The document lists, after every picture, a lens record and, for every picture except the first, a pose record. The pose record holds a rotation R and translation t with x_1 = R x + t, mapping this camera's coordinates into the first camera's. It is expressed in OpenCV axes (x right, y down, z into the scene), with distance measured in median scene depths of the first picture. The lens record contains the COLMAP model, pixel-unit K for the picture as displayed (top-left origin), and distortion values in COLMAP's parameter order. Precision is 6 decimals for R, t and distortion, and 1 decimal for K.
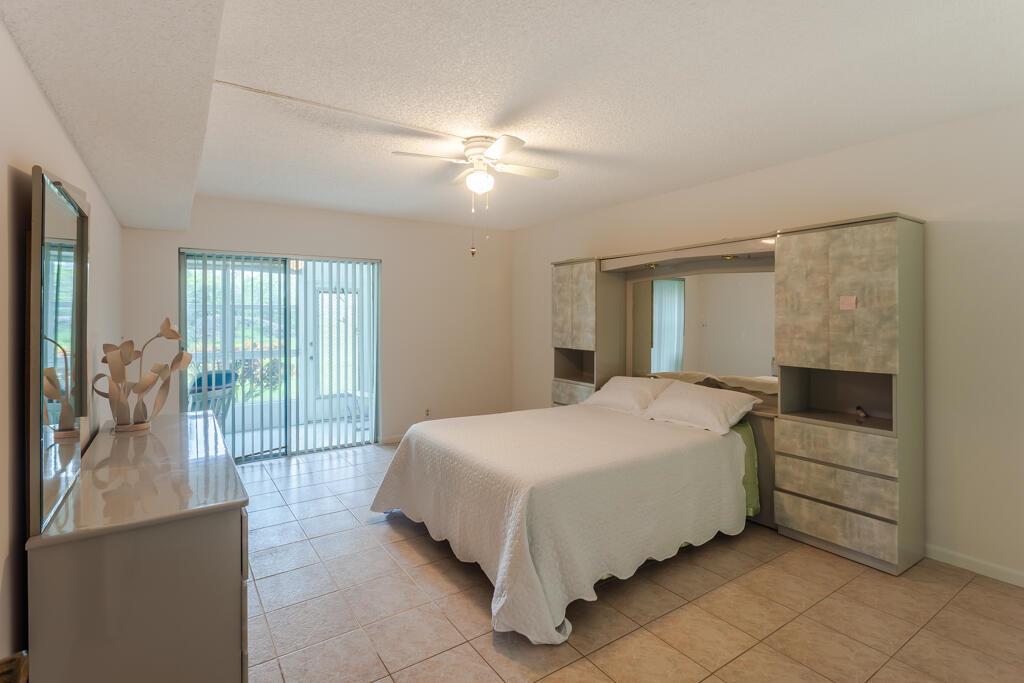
lens RADIAL K [[497.2, 0, 504.7], [0, 497.2, 311.5], [0, 0, 1]] dist [0.001838, 0.000683]
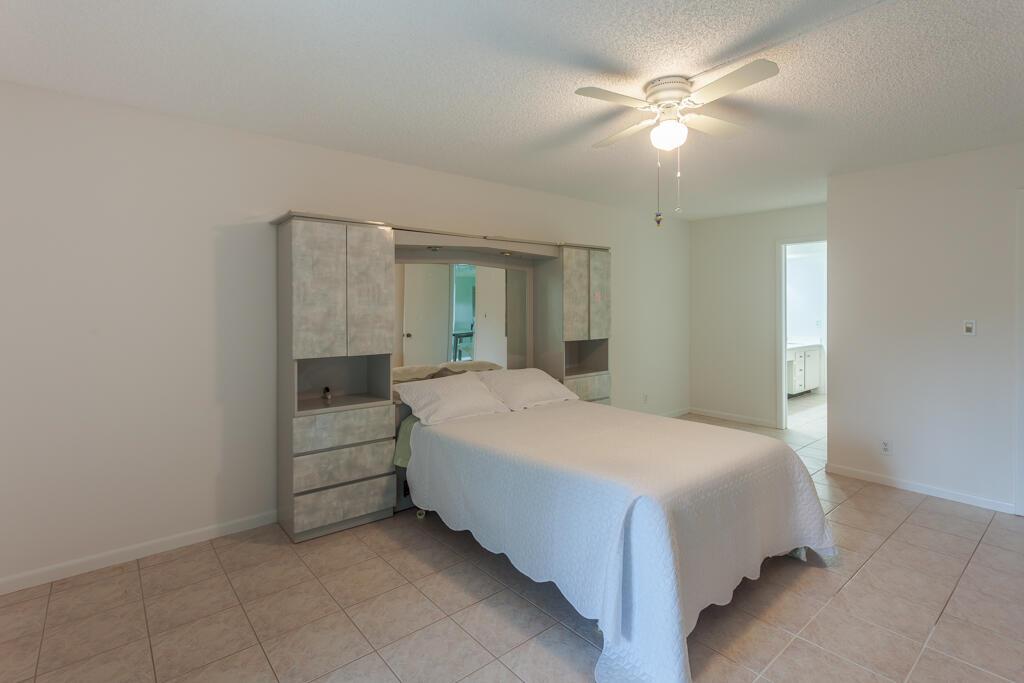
lens RADIAL K [[497.2, 0, 504.7], [0, 497.2, 311.5], [0, 0, 1]] dist [0.001838, 0.000683]
pose [[-0.089724, -0.009337, 0.995923, -0.522283], [-0.005215, 0.999947, 0.008905, 0.010374], [-0.995953, -0.004395, -0.089768, 0.860665]]
